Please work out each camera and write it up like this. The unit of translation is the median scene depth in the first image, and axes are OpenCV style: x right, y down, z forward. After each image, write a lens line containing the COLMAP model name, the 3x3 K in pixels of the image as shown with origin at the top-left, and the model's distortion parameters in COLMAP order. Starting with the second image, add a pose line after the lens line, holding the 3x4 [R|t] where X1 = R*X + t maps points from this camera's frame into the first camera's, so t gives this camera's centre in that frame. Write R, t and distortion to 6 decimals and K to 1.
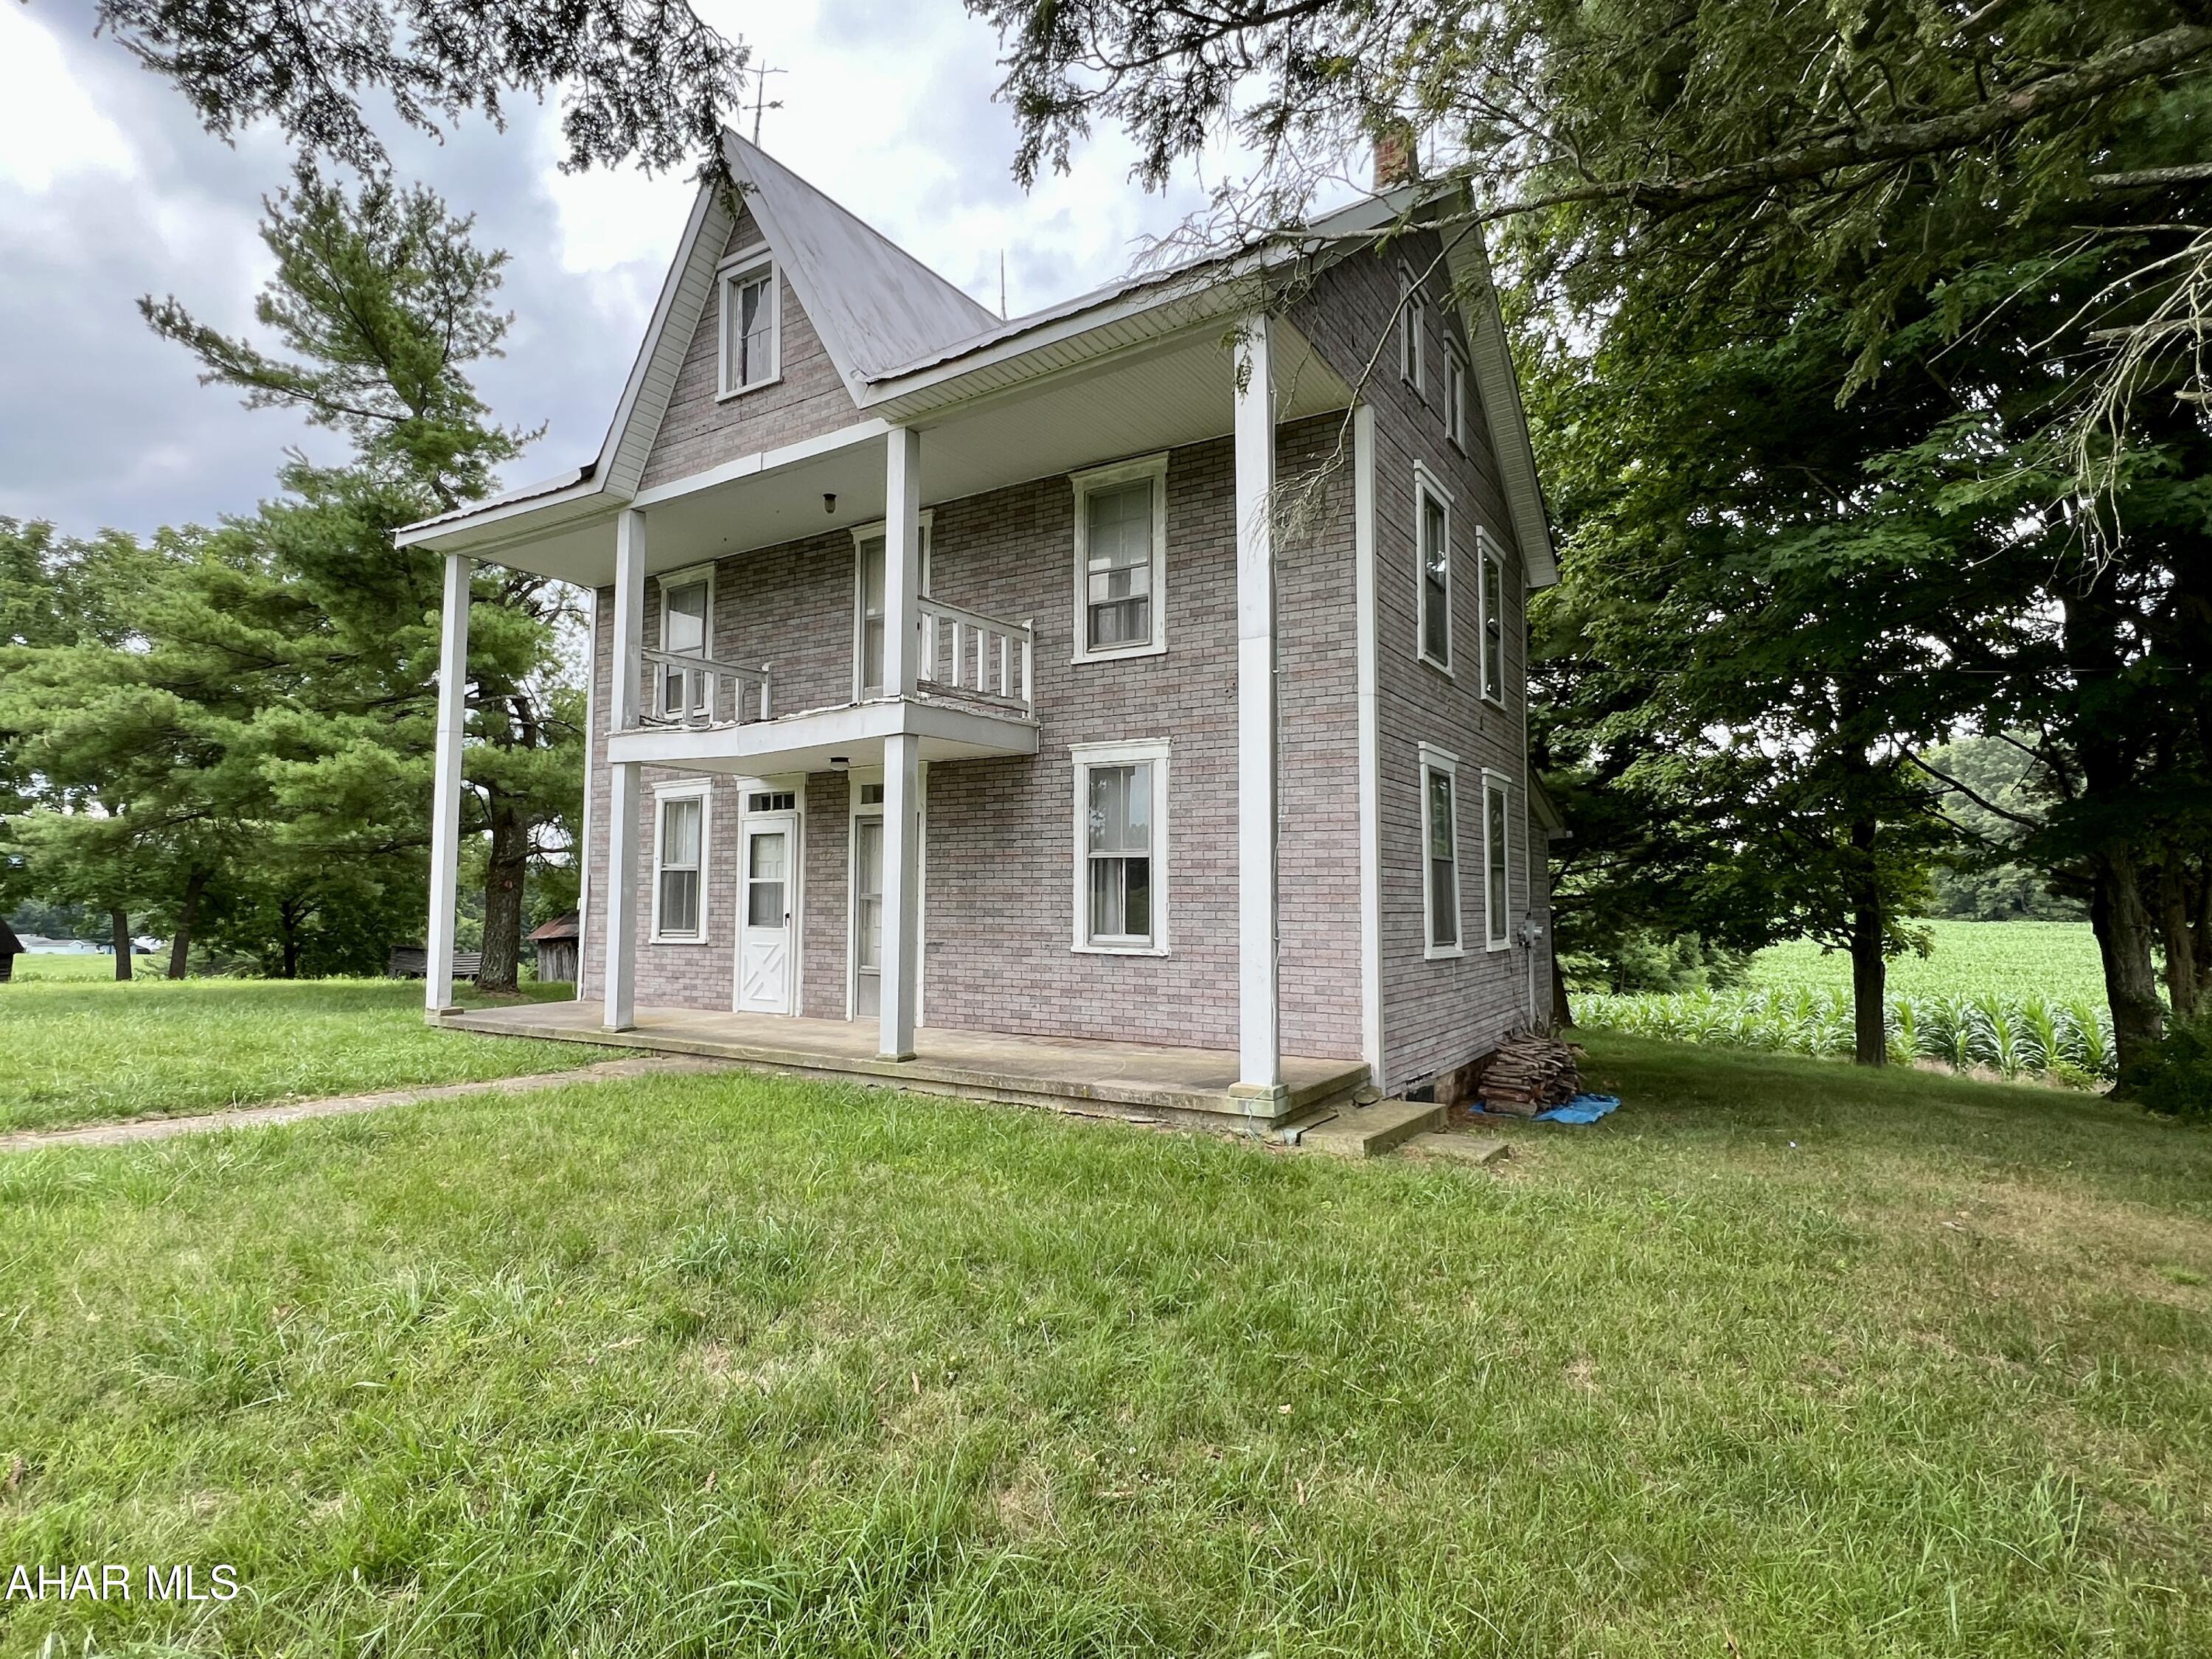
lens RADIAL K [[1142.4, 0, 1102.1], [0, 1142.4, 831.1], [0, 0, 1]] dist [-0.002623, -0.000136]
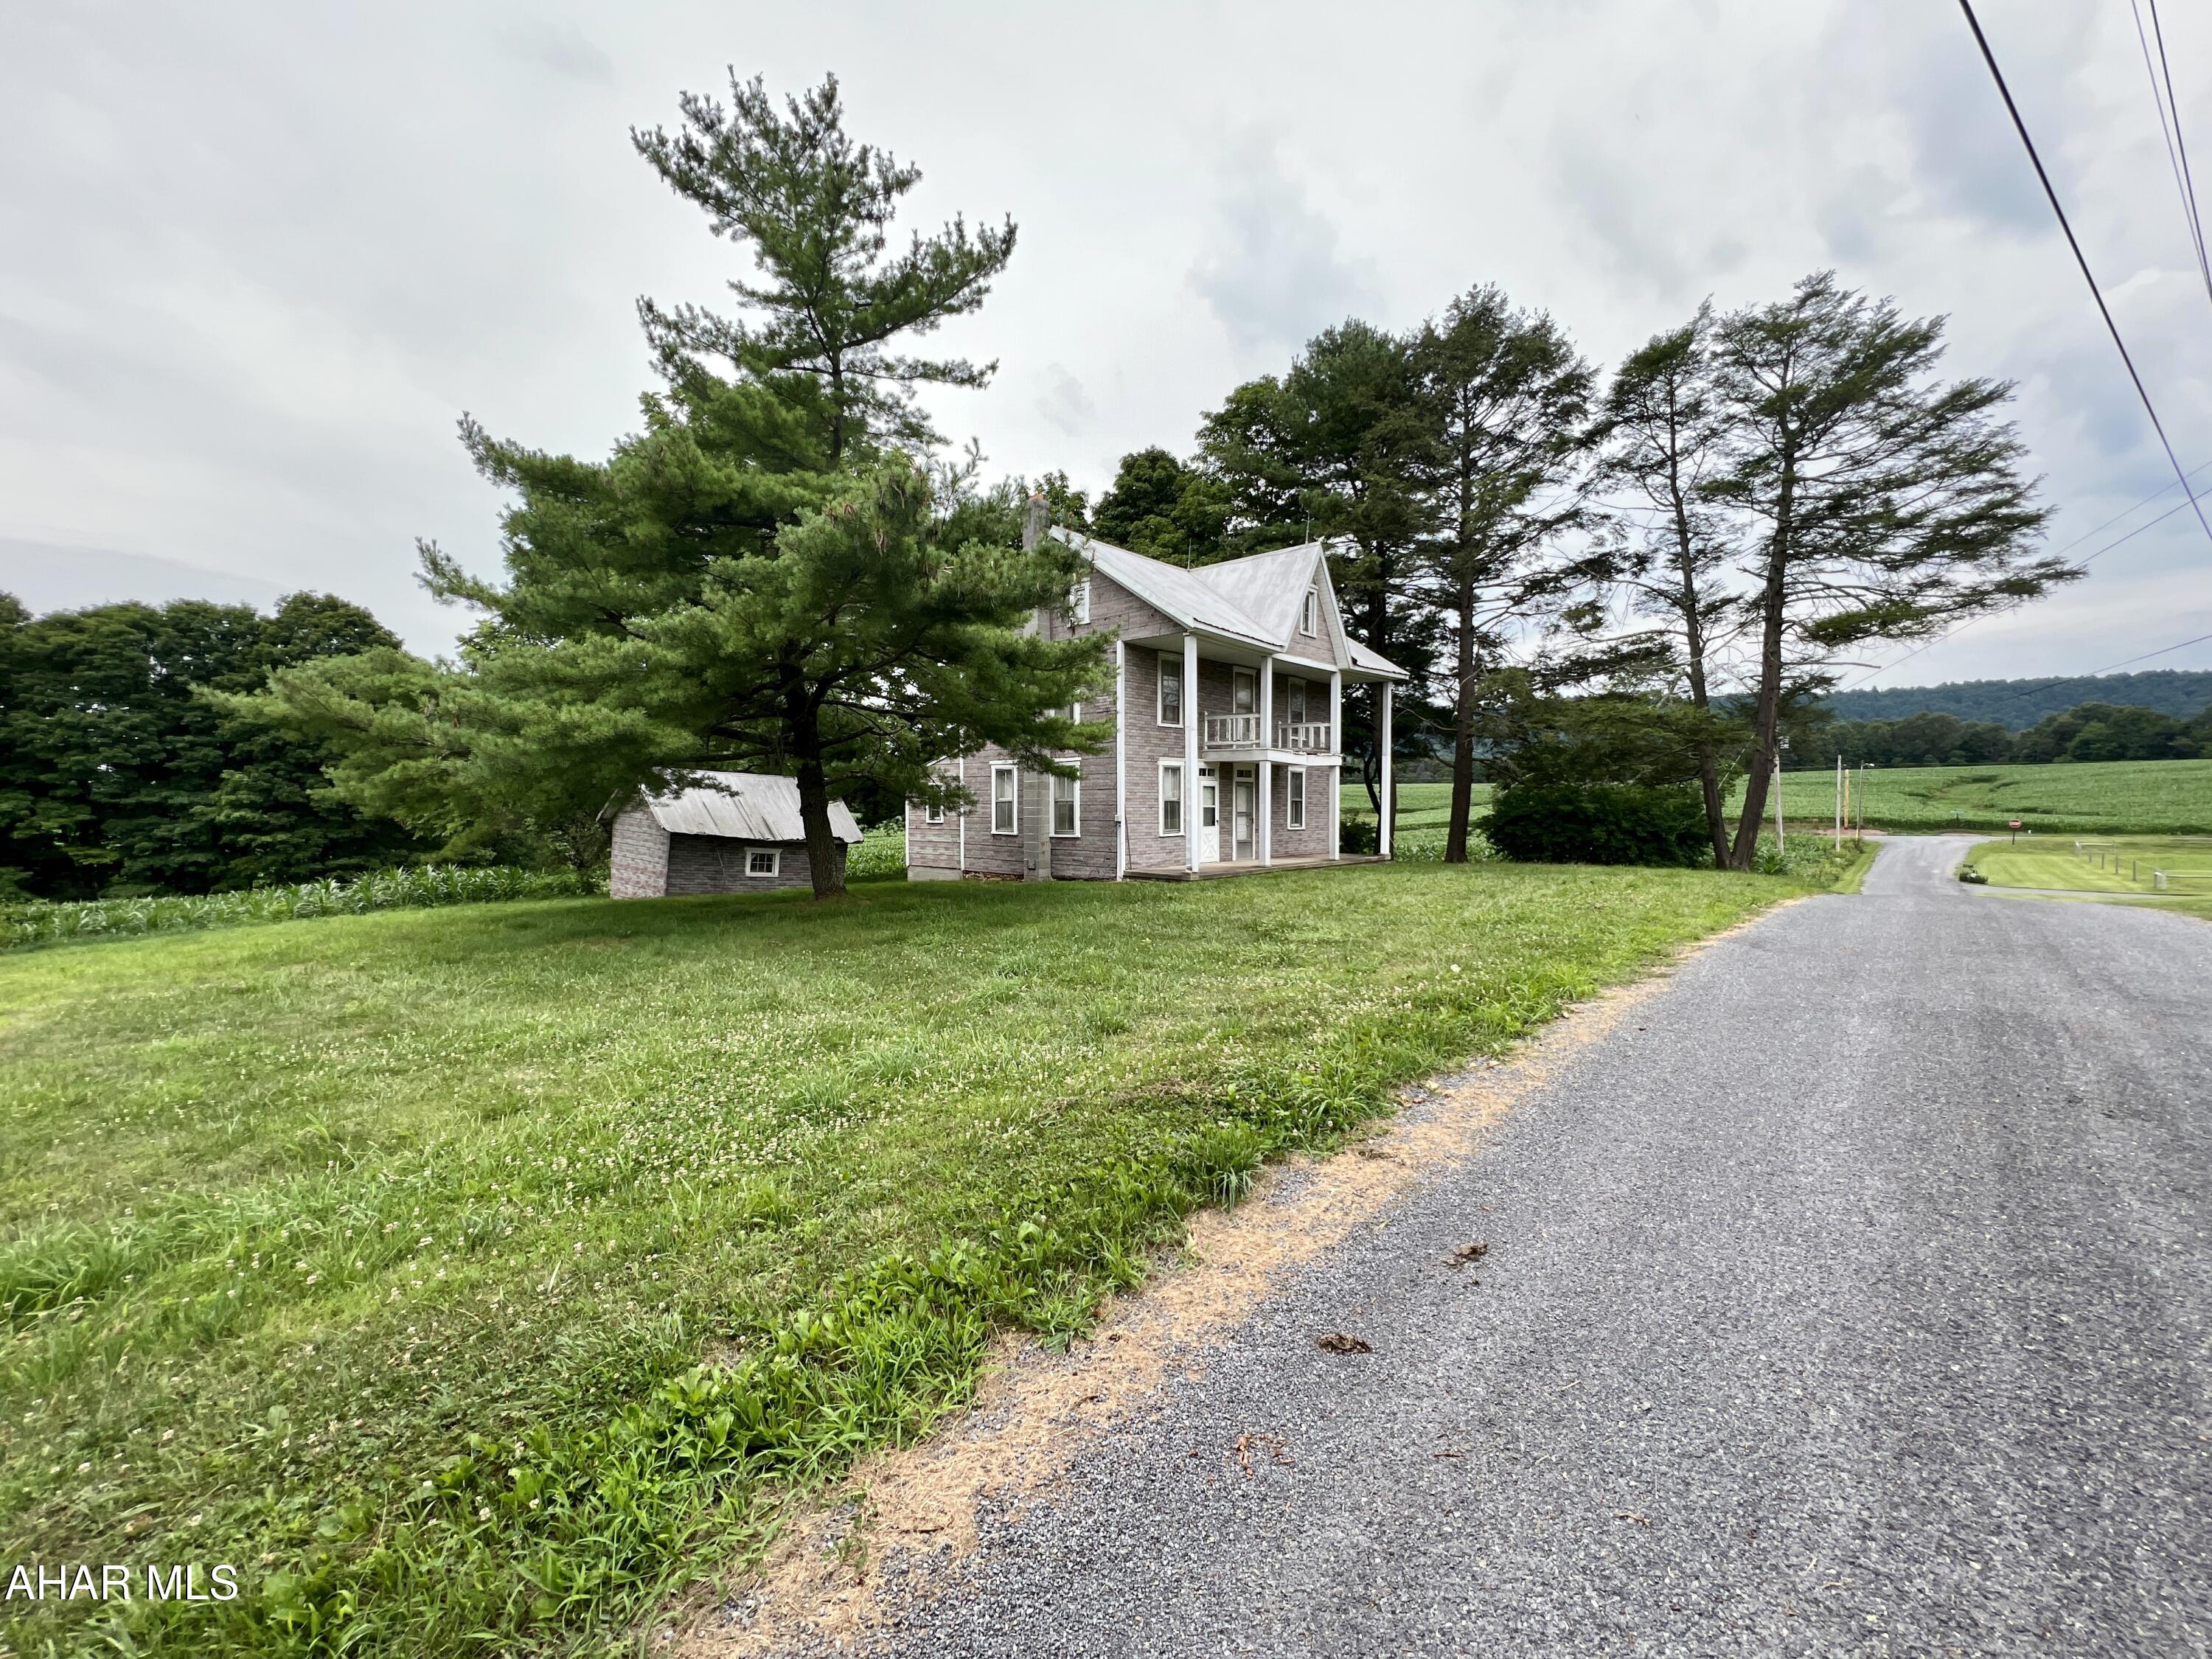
lens RADIAL K [[880.2, 0, 1106.0], [0, 880.2, 829.5], [0, 0, 1]] dist [0.001040, -0.000273]
pose [[0.170940, -0.030449, 0.984811, -2.413232], [-0.063007, 0.997139, 0.041767, 0.032645], [-0.983265, -0.069190, 0.168532, 1.030109]]
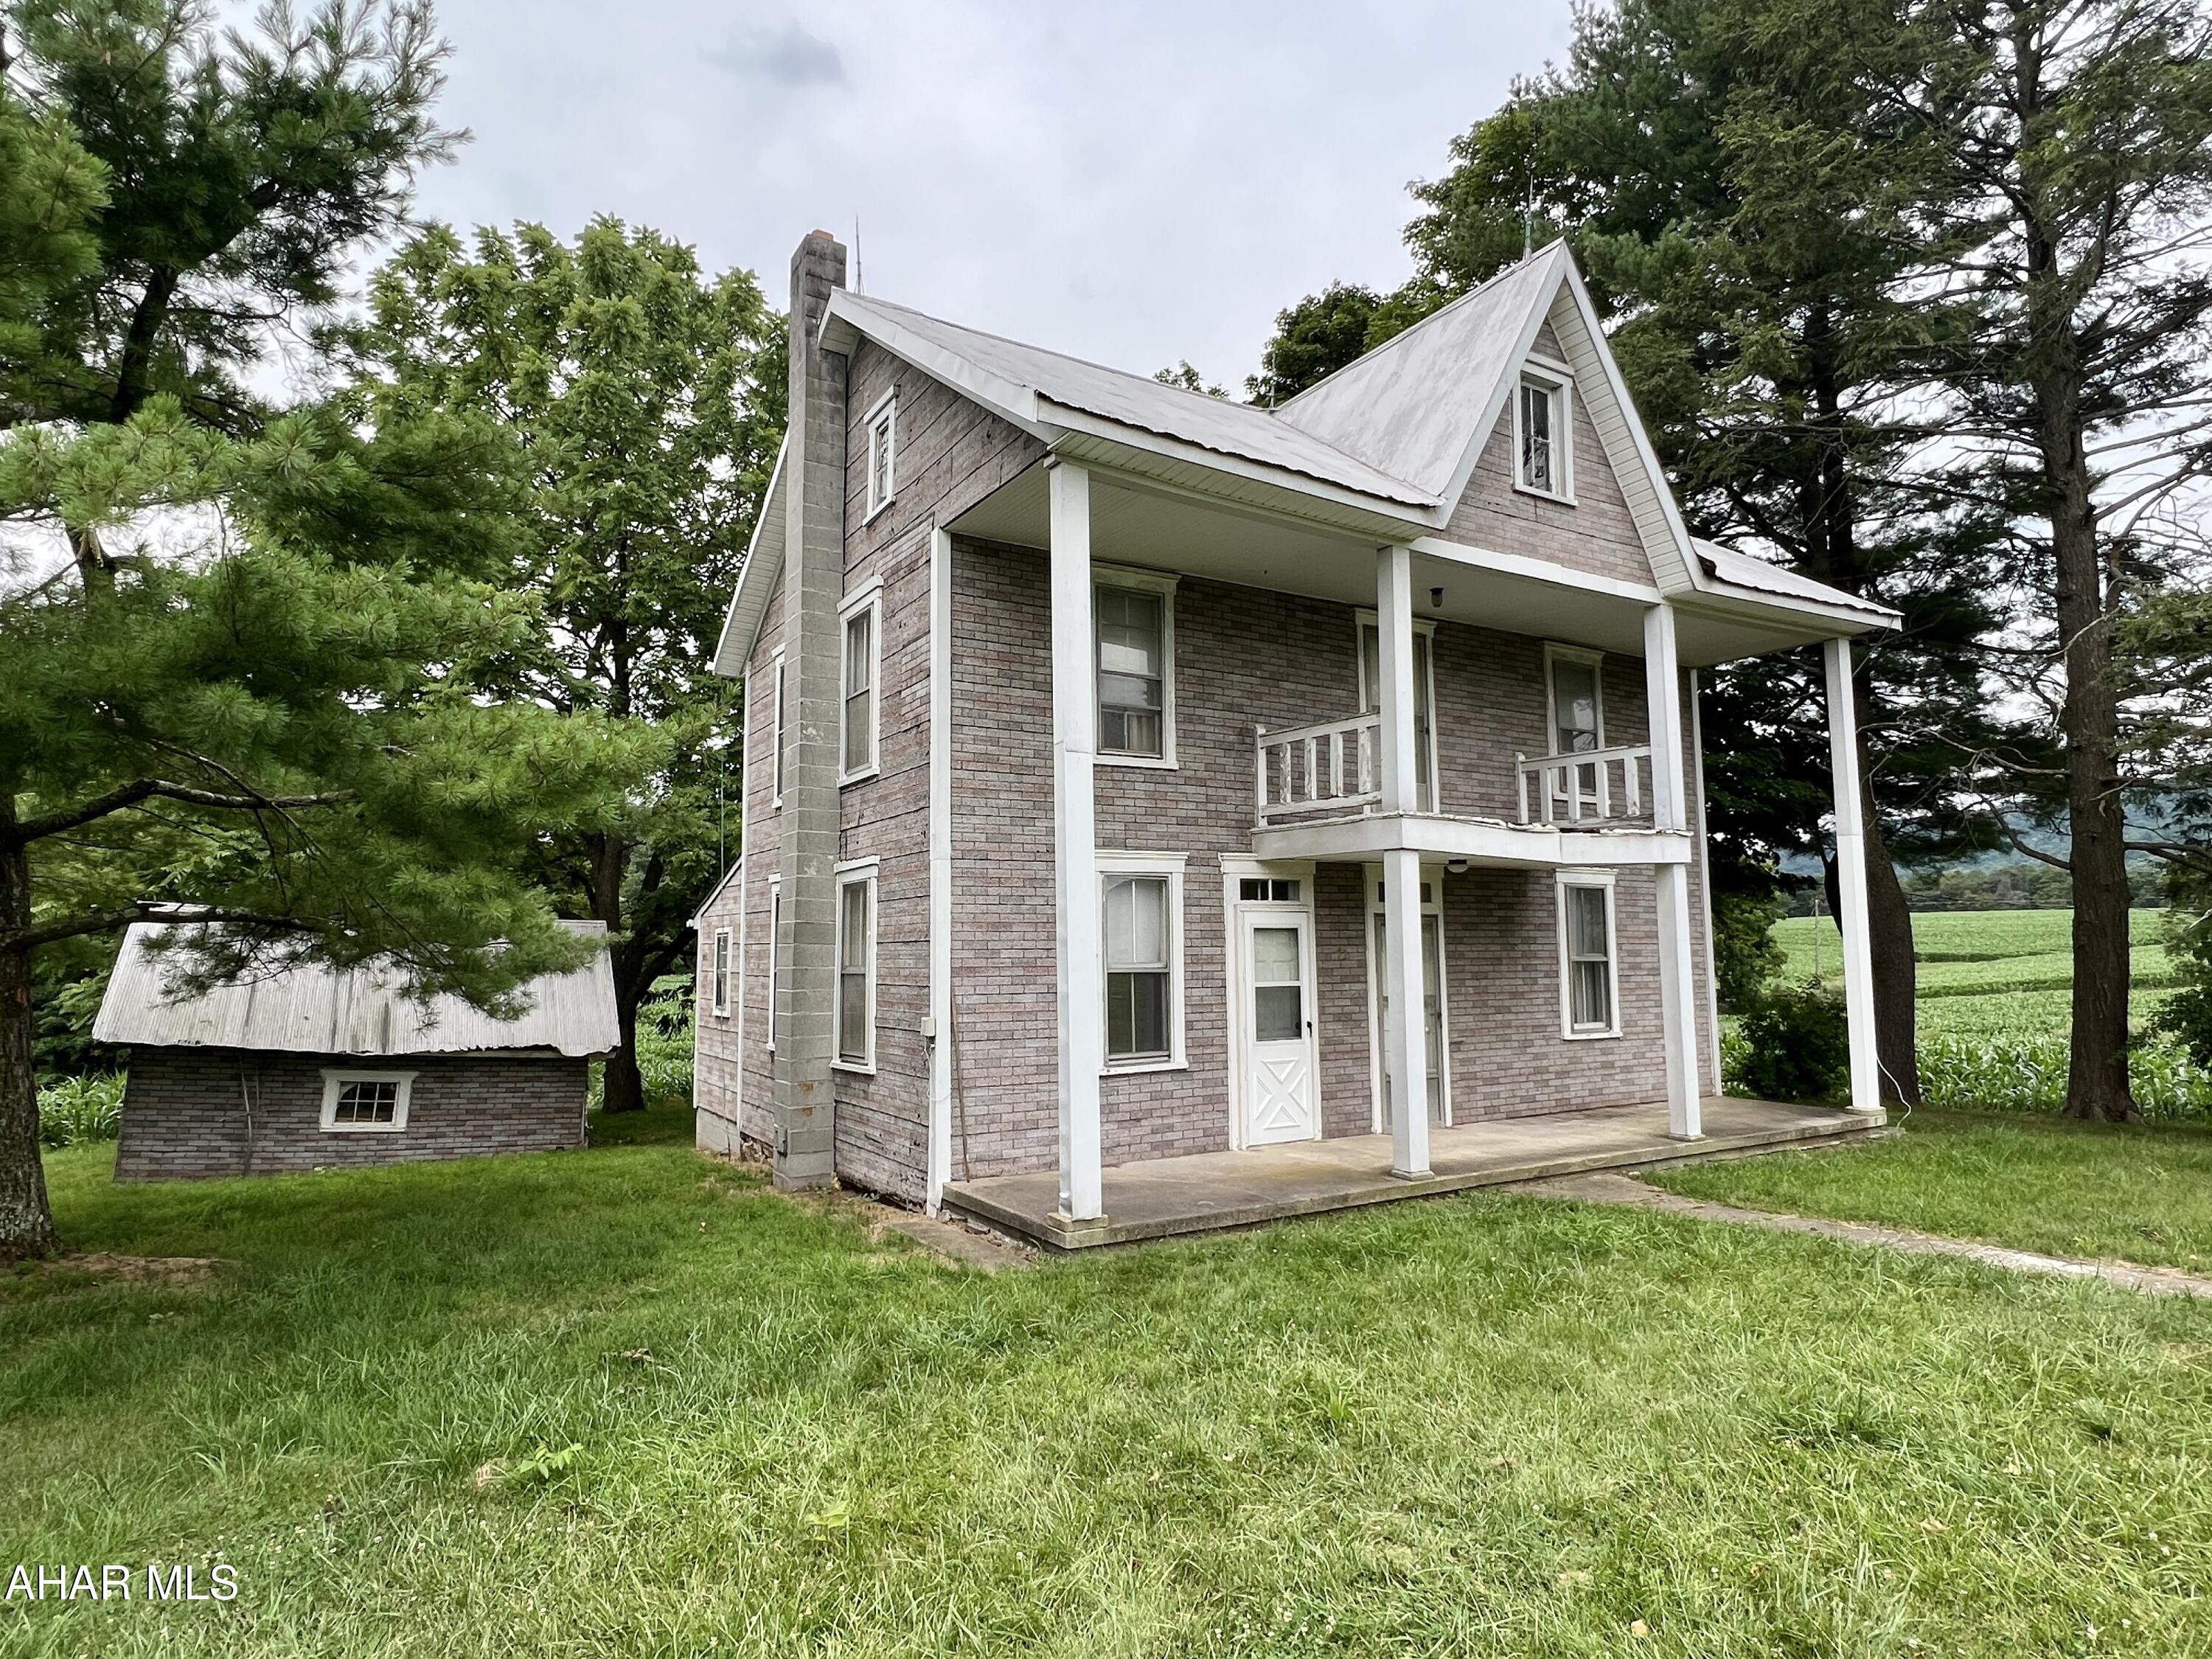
lens RADIAL K [[1223.1, 0, 1102.0], [0, 1223.1, 826.7], [0, 0, 1]] dist [-0.001616, -0.000853]
pose [[0.450399, 0.084205, 0.888848, -1.333095], [-0.047752, 0.996390, -0.070196, -0.003564], [-0.891550, -0.010827, 0.452793, 0.809269]]
